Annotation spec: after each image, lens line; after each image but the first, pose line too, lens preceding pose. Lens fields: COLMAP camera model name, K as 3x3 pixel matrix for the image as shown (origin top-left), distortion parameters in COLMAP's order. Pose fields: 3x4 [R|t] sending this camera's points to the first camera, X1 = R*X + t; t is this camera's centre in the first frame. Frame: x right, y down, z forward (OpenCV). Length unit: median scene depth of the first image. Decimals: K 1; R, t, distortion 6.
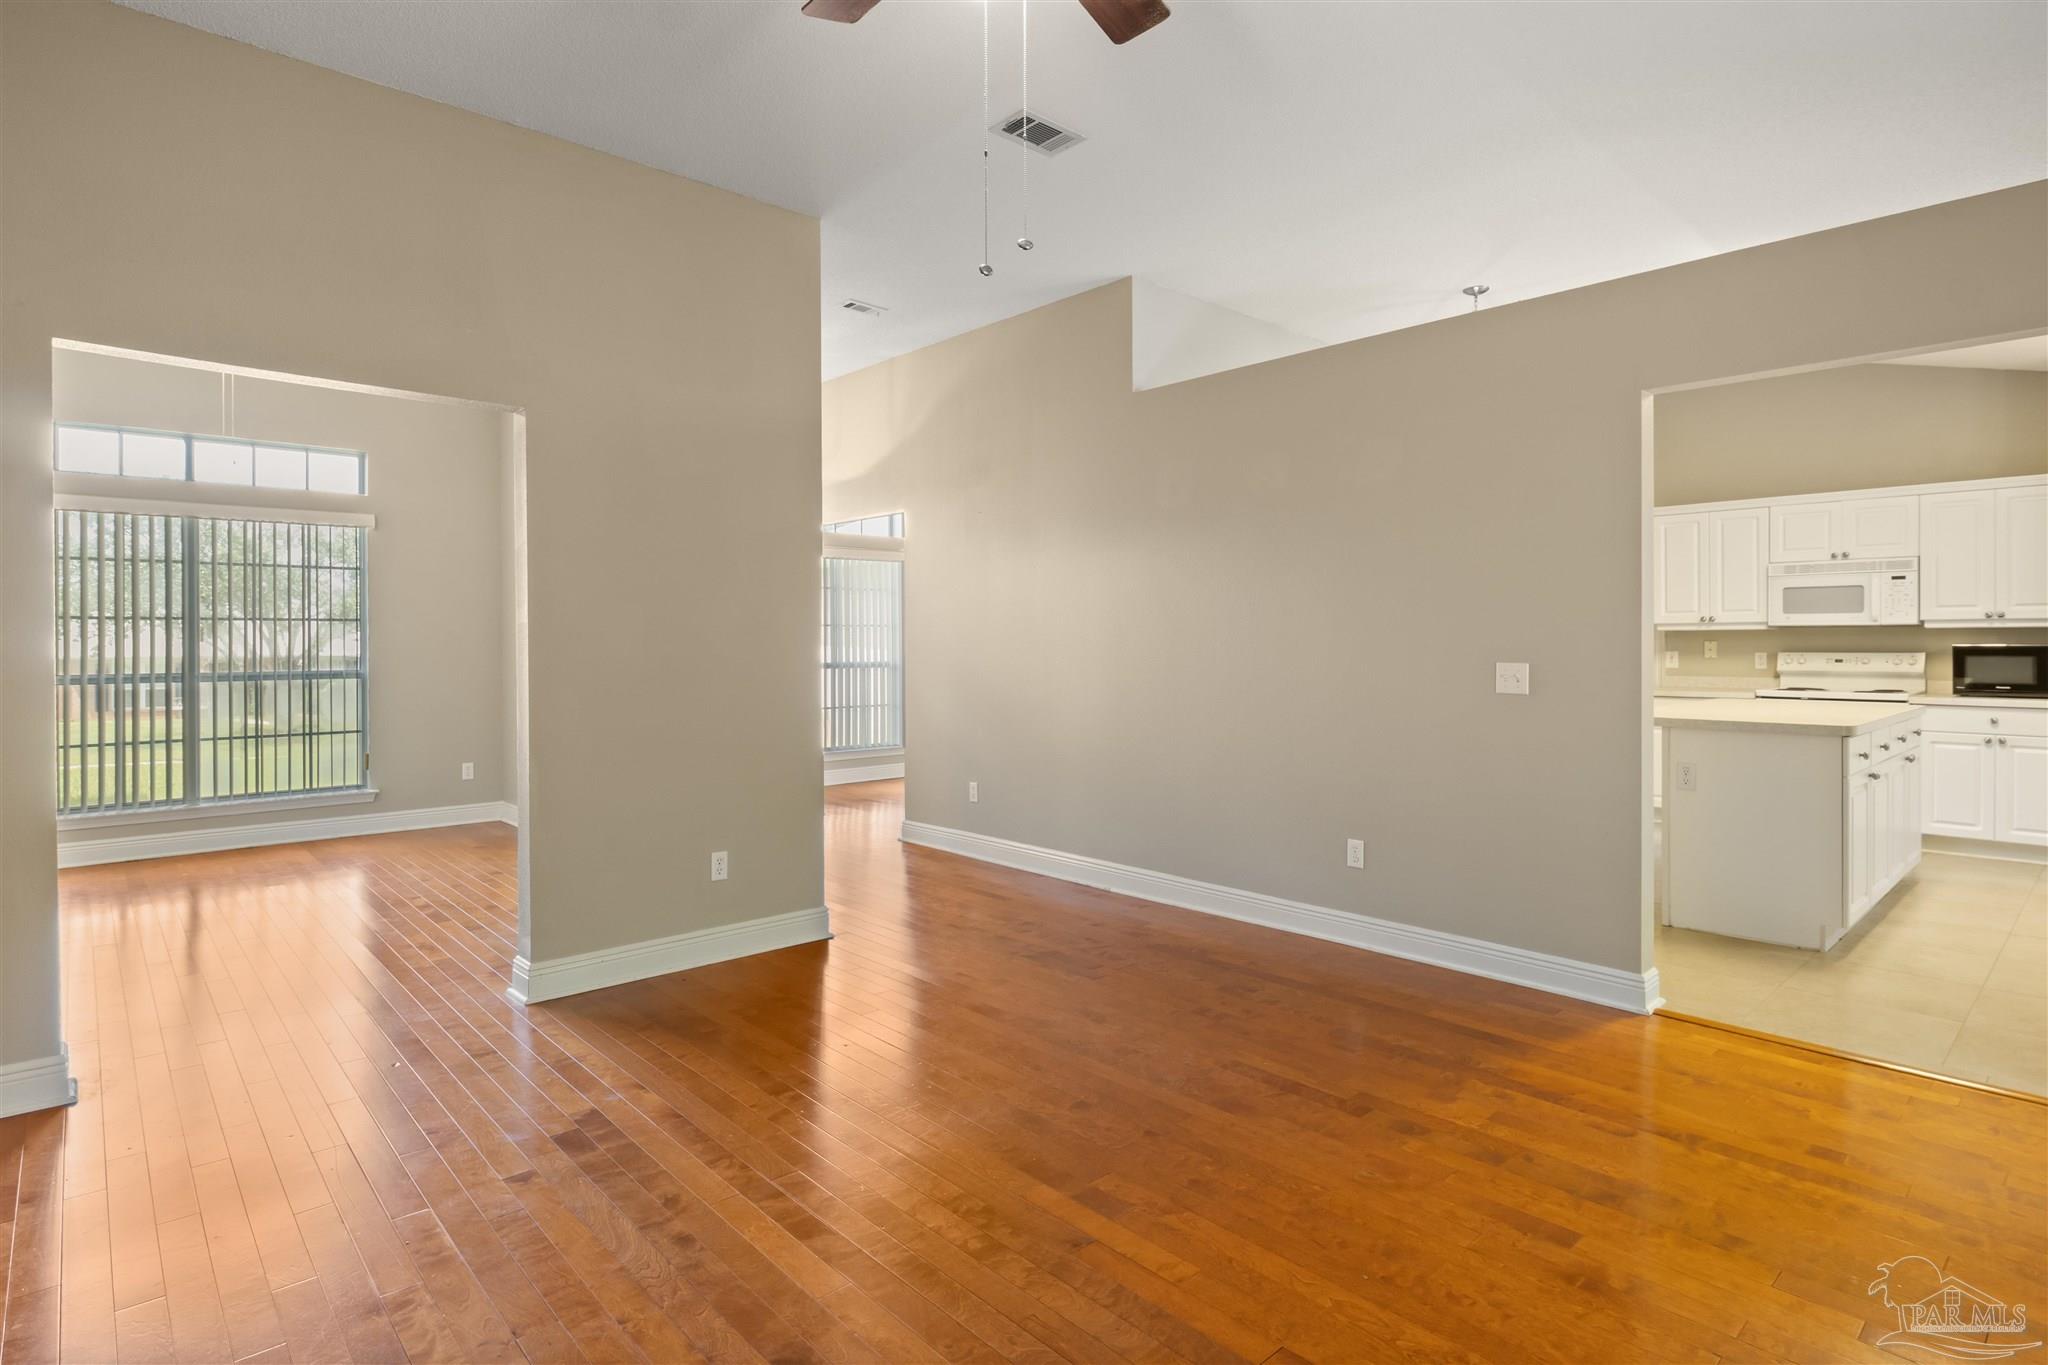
lens RADIAL K [[1051.1, 0, 1032.6], [0, 1051.1, 646.4], [0, 0, 1]] dist [-0.000990, -0.000322]
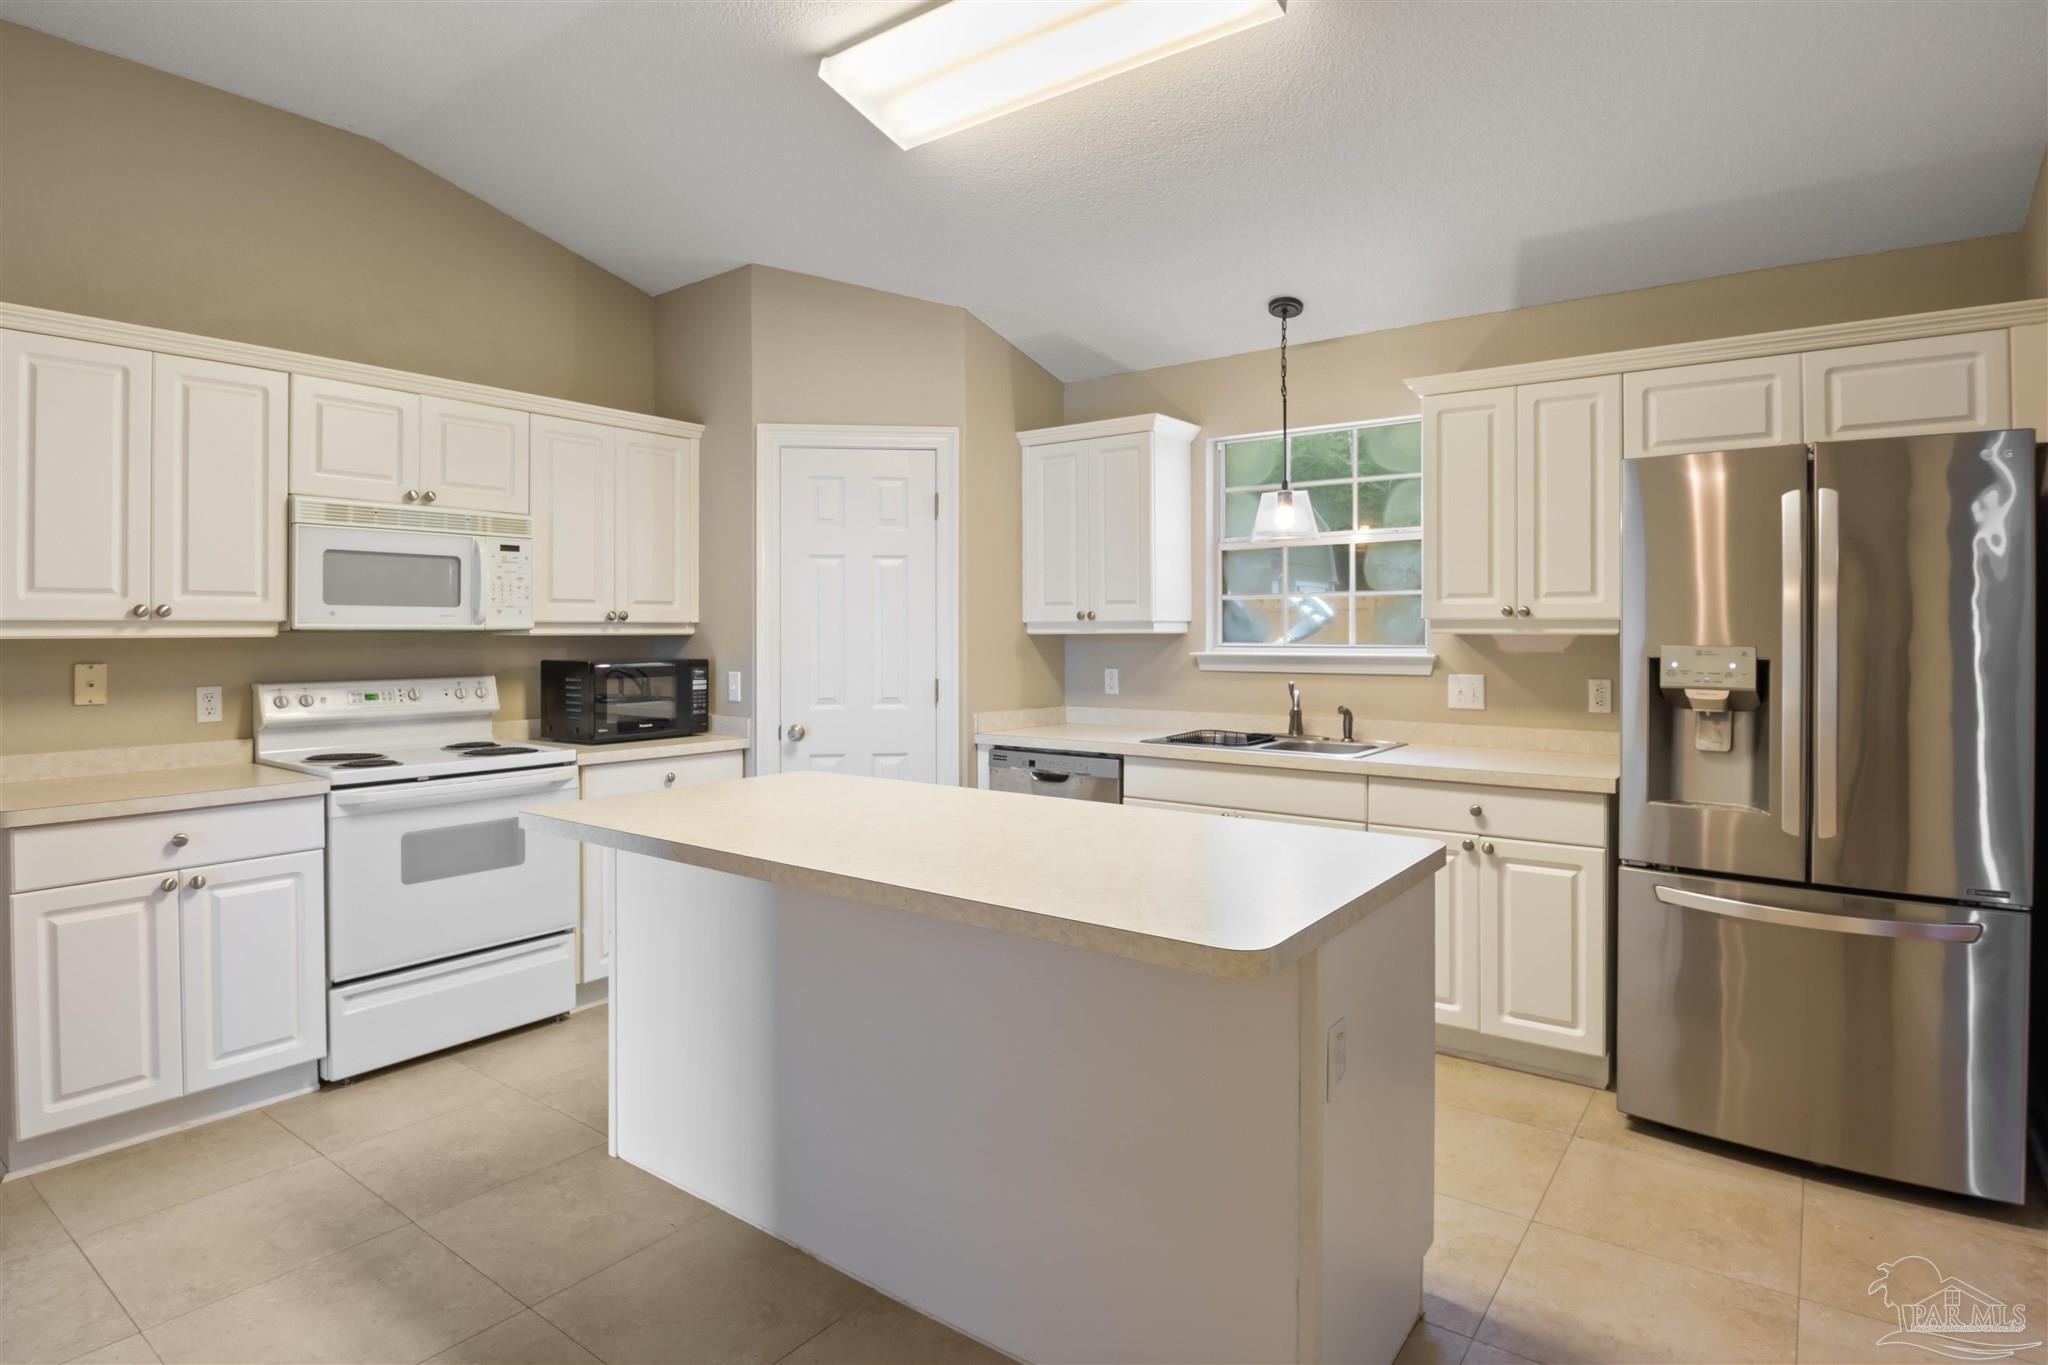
lens RADIAL K [[1096.4, 0, 1018.3], [0, 1096.4, 631.8], [0, 0, 1]] dist [-0.002220, 0.000027]
pose [[-0.178696, 0.001827, 0.983903, 0.182991], [0.007042, 0.999975, -0.000578, -0.017377], [-0.983879, 0.006826, -0.178704, 0.836975]]
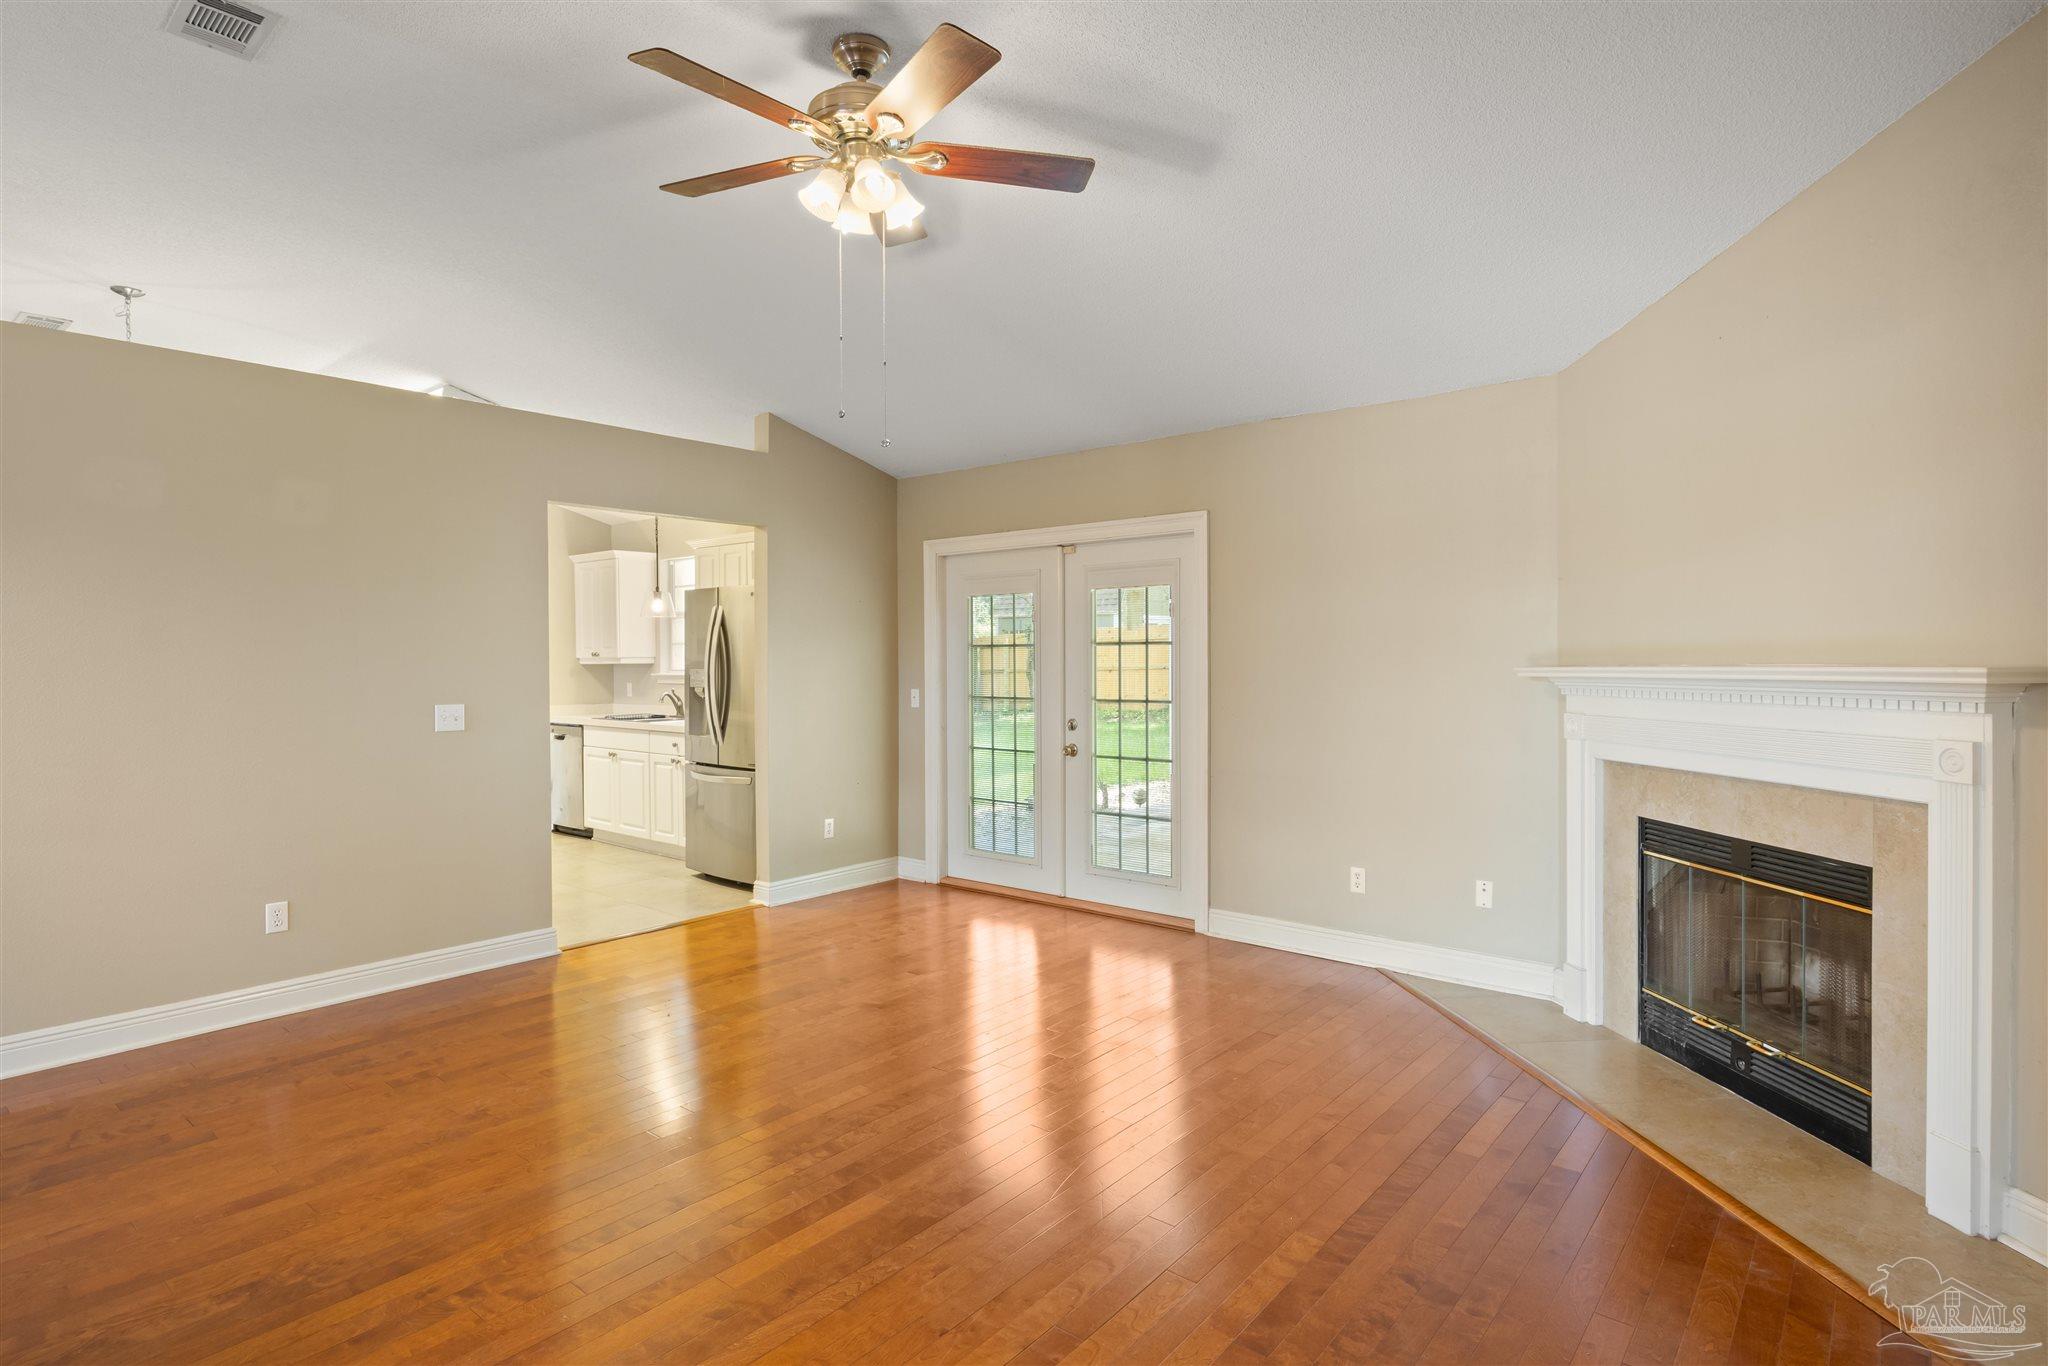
lens RADIAL K [[1061.1, 0, 1018.2], [0, 1061.1, 666.1], [0, 0, 1]] dist [-0.007822, -0.001615]
pose [[-0.125851, -0.005710, 0.992033, -0.480287], [0.011578, 0.999907, 0.007224, -0.017013], [-0.991982, 0.012395, -0.125773, 0.314869]]
